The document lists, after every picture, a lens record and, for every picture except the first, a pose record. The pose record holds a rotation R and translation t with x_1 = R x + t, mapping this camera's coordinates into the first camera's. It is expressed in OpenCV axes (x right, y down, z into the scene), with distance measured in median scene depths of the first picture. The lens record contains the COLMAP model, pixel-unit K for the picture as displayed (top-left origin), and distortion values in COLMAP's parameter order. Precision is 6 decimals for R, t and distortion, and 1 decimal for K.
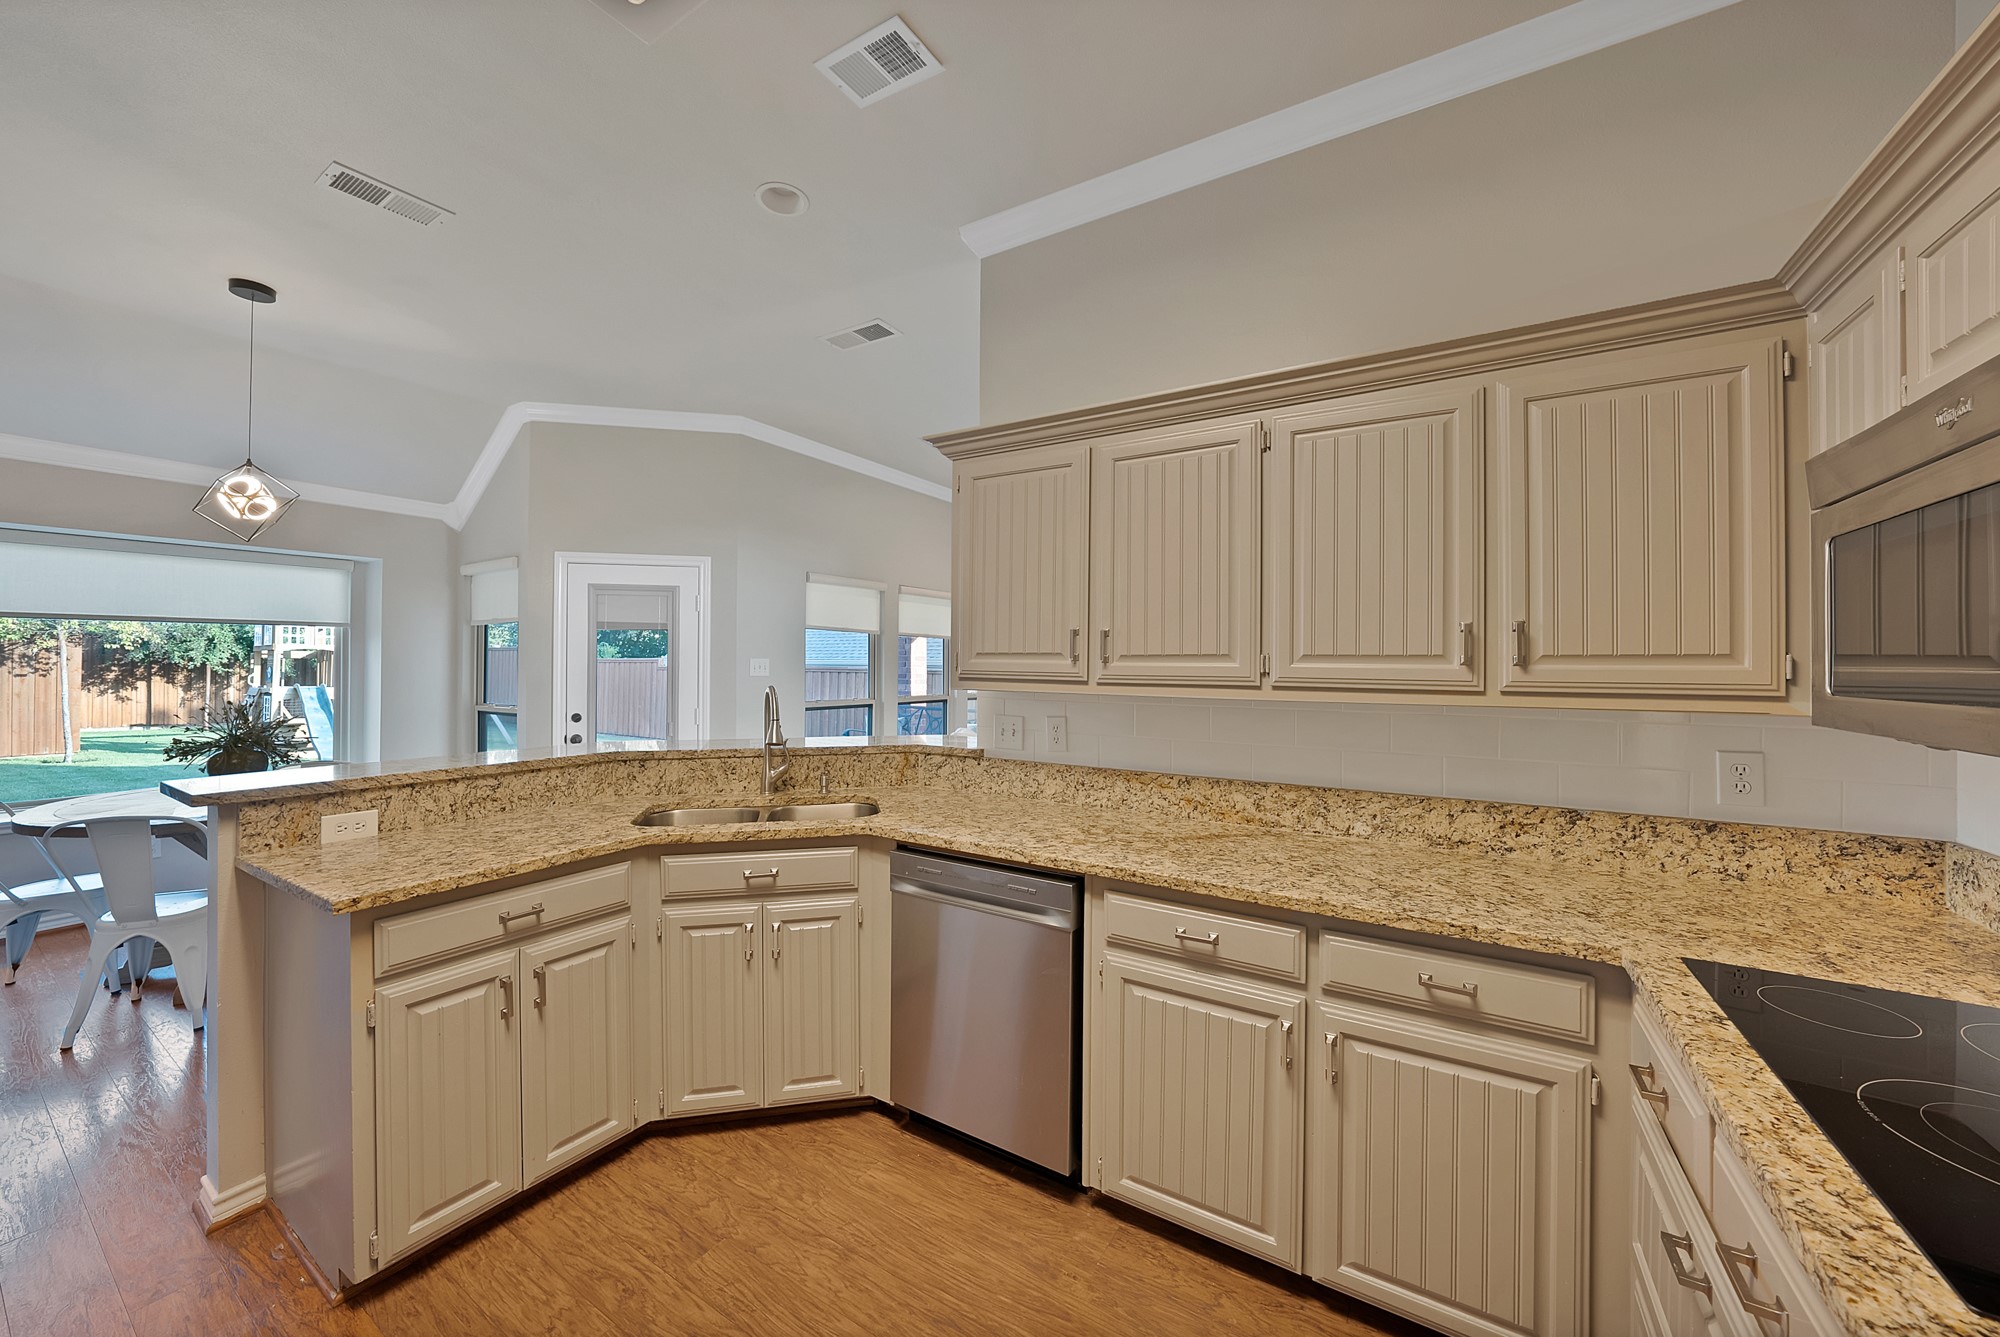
lens RADIAL K [[721.8, 0, 998.0], [0, 721.8, 658.3], [0, 0, 1]] dist [-0.031367, 0.007185]
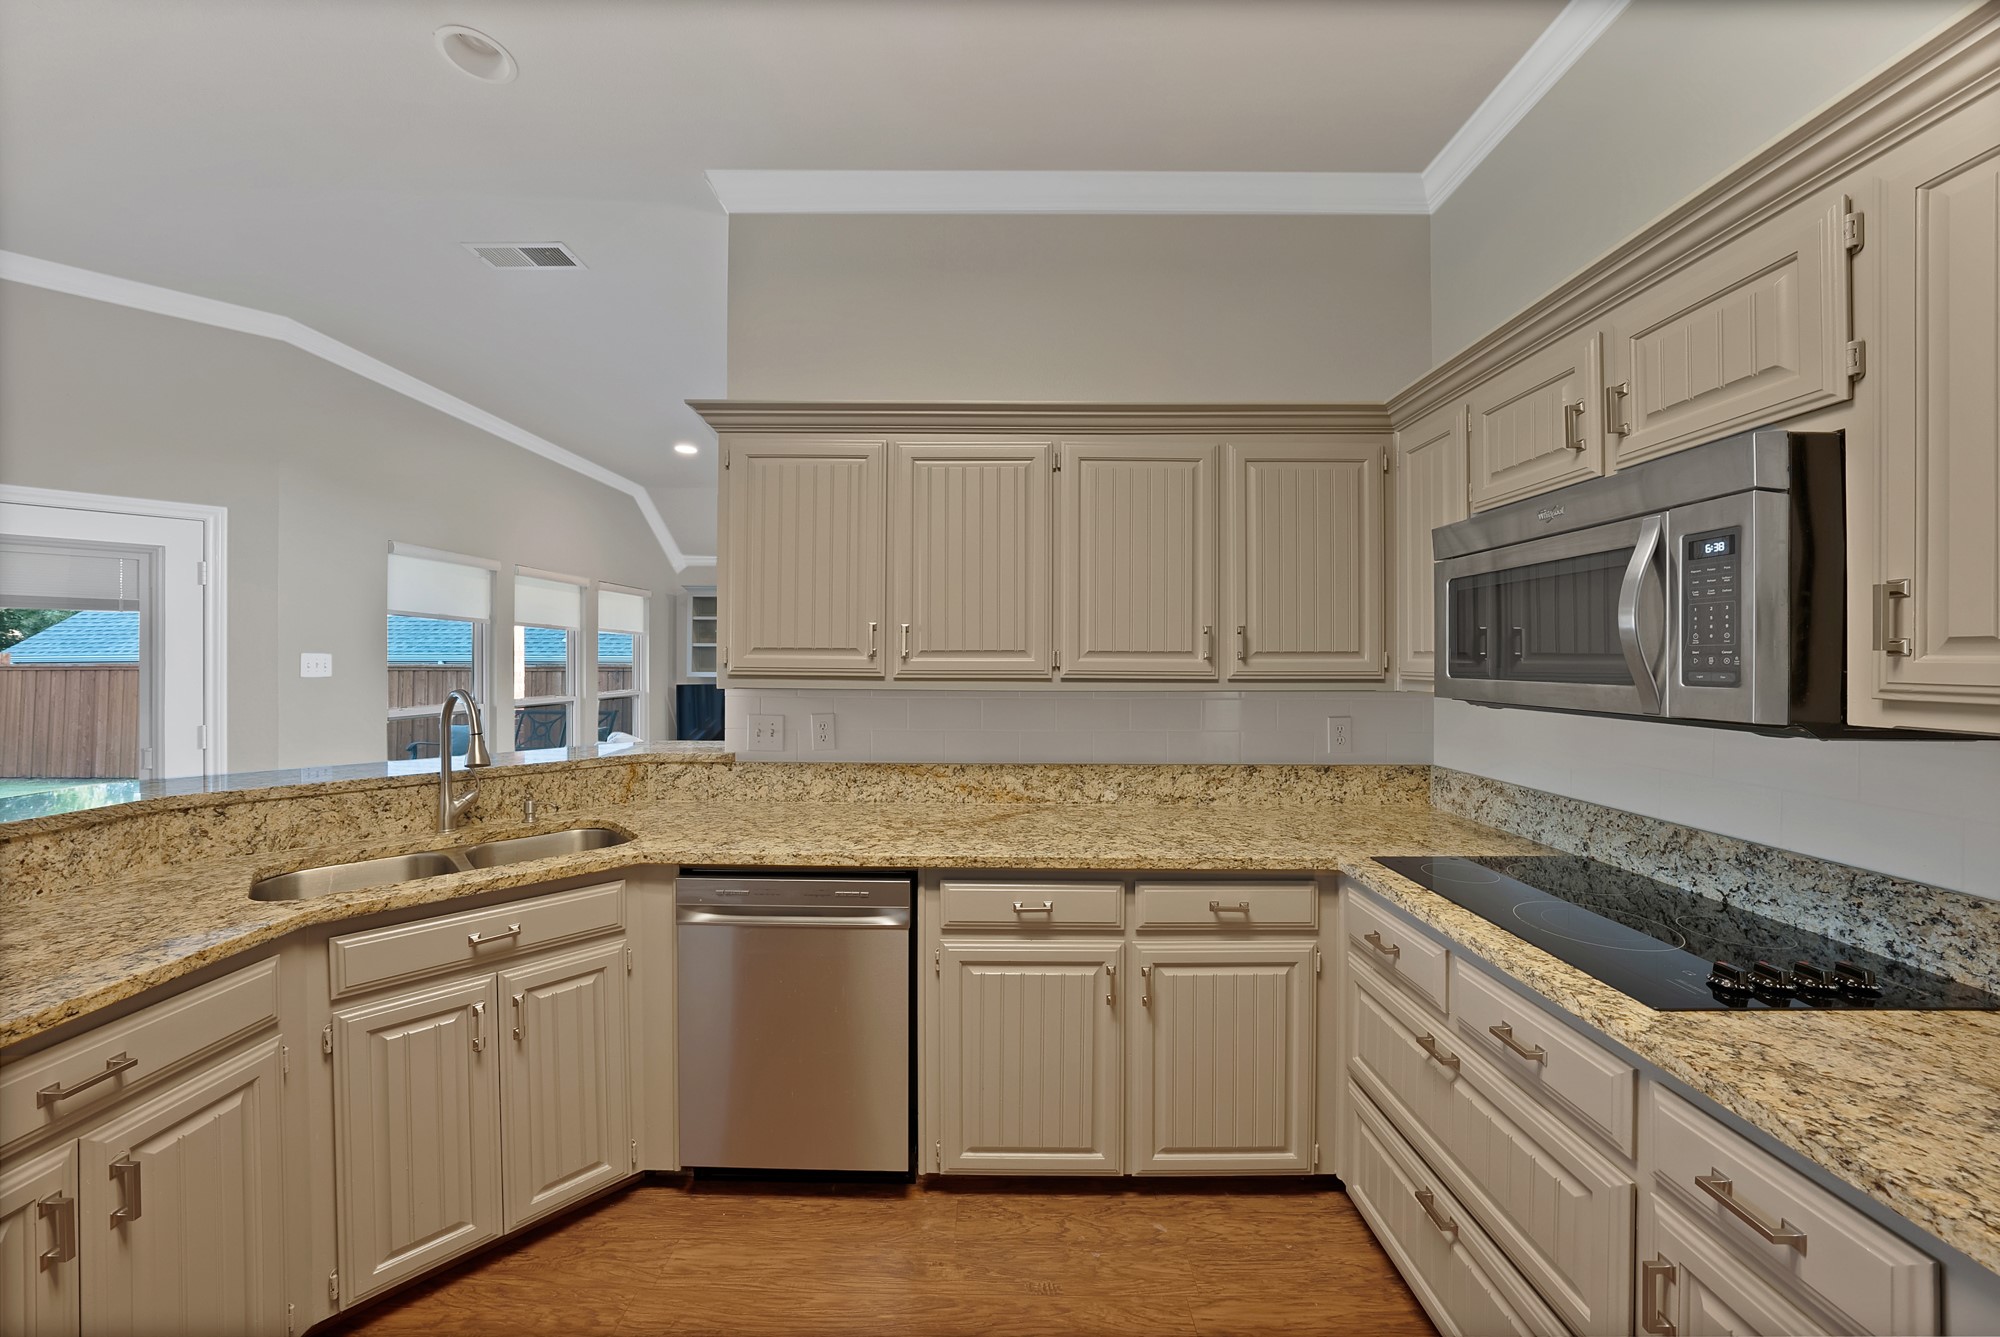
lens RADIAL K [[704.5, 0, 986.0], [0, 704.5, 658.5], [0, 0, 1]] dist [-0.029695, 0.006118]
pose [[0.853518, -0.004004, 0.521049, -0.263291], [-0.000659, 0.999961, 0.008763, -0.002193], [-0.521064, -0.007823, 0.853482, 0.095041]]
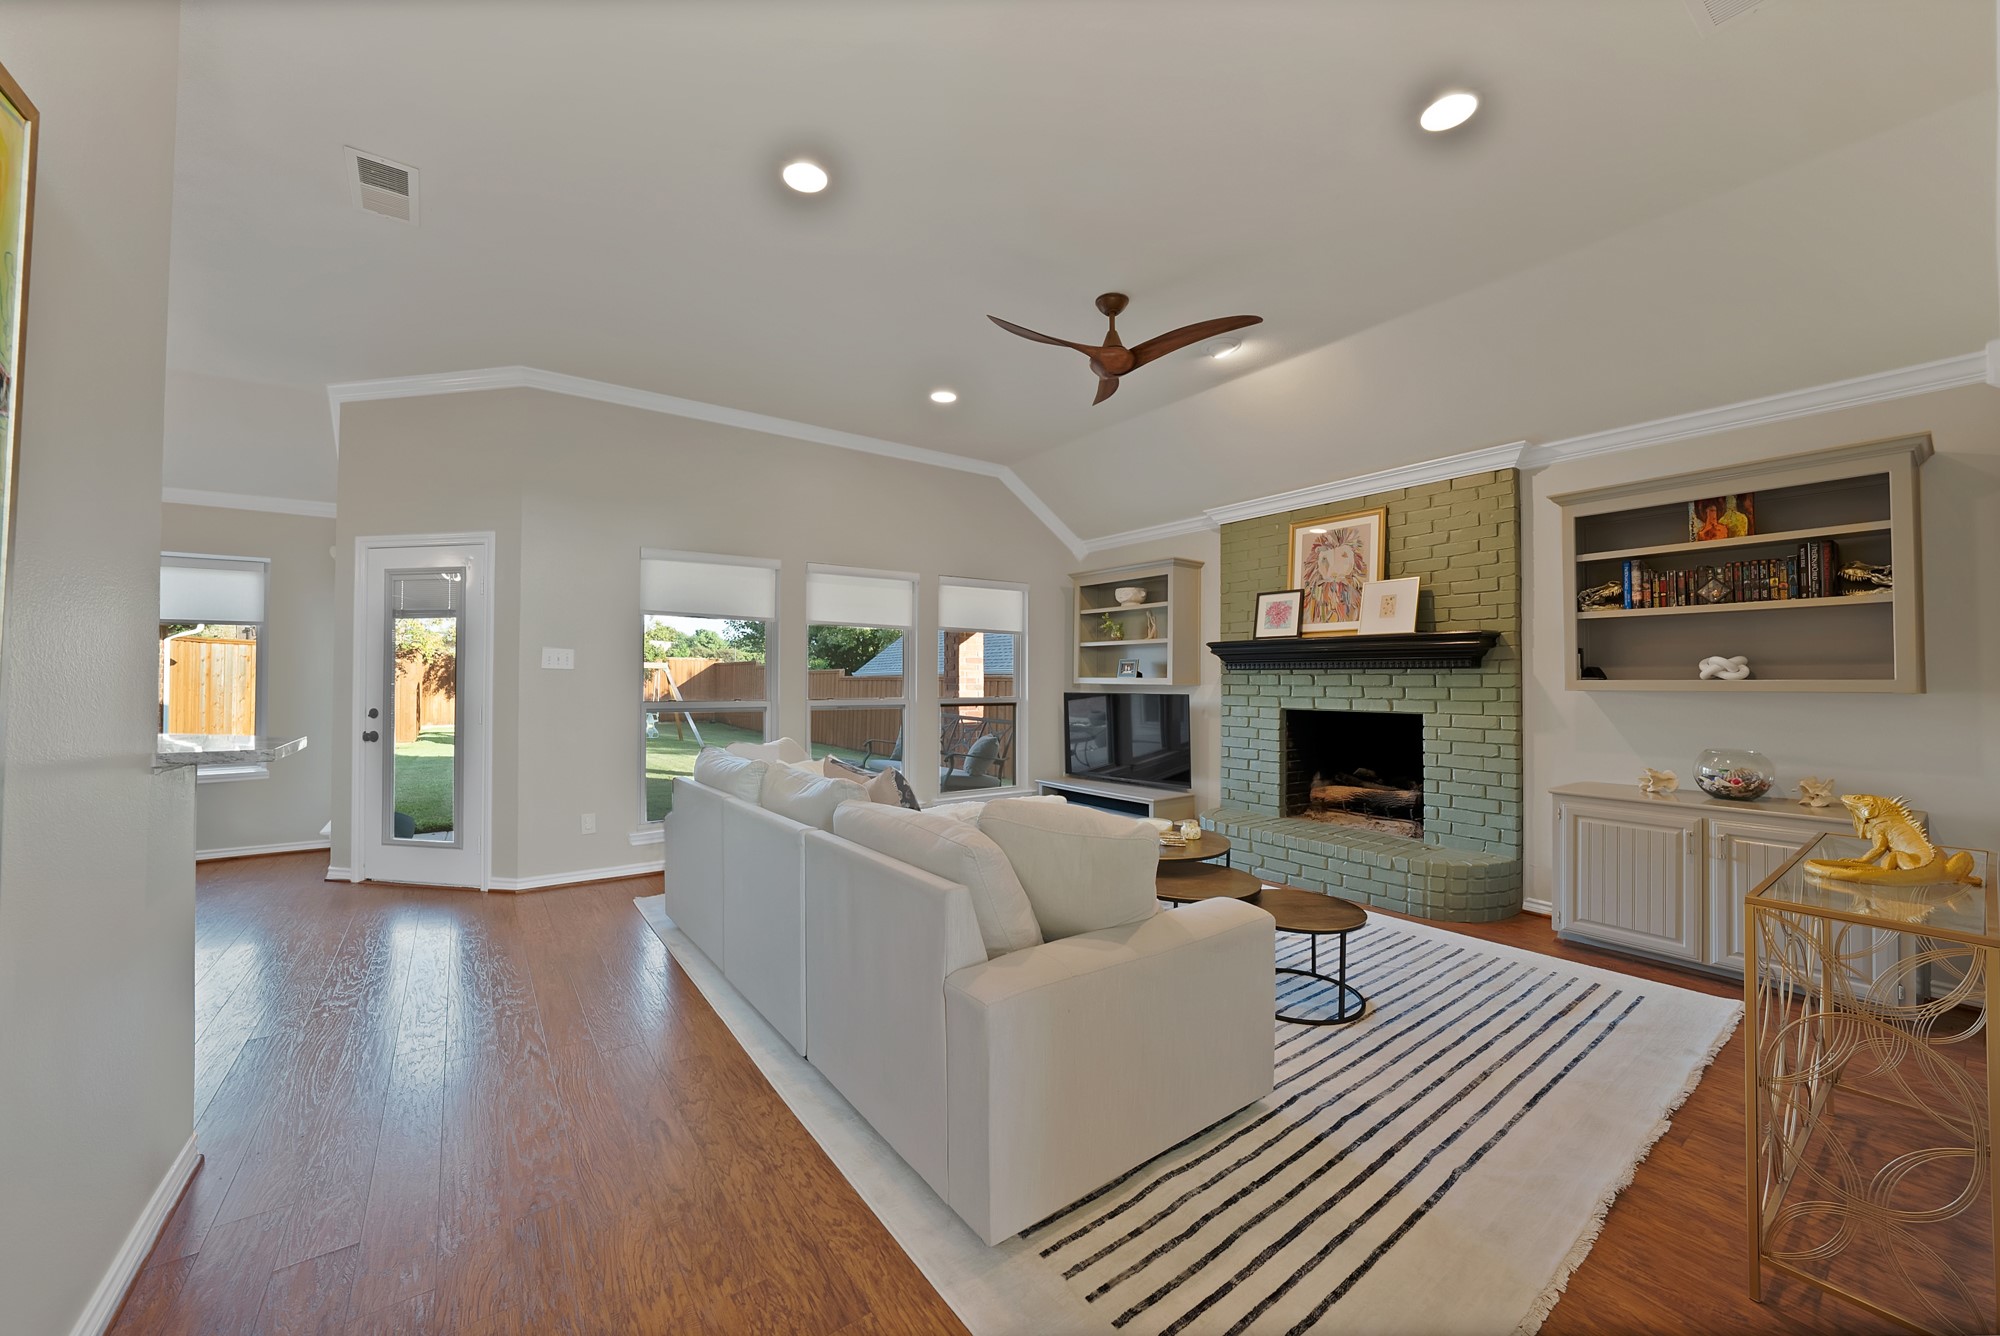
lens RADIAL K [[730.5, 0, 980.3], [0, 730.5, 665.8], [0, 0, 1]] dist [-0.001767, 0.000226]
pose [[0.926846, -0.010399, -0.375297, 1.036322], [0.006591, 0.999913, -0.011430, 0.079411], [0.375383, 0.008121, 0.926834, 0.889507]]
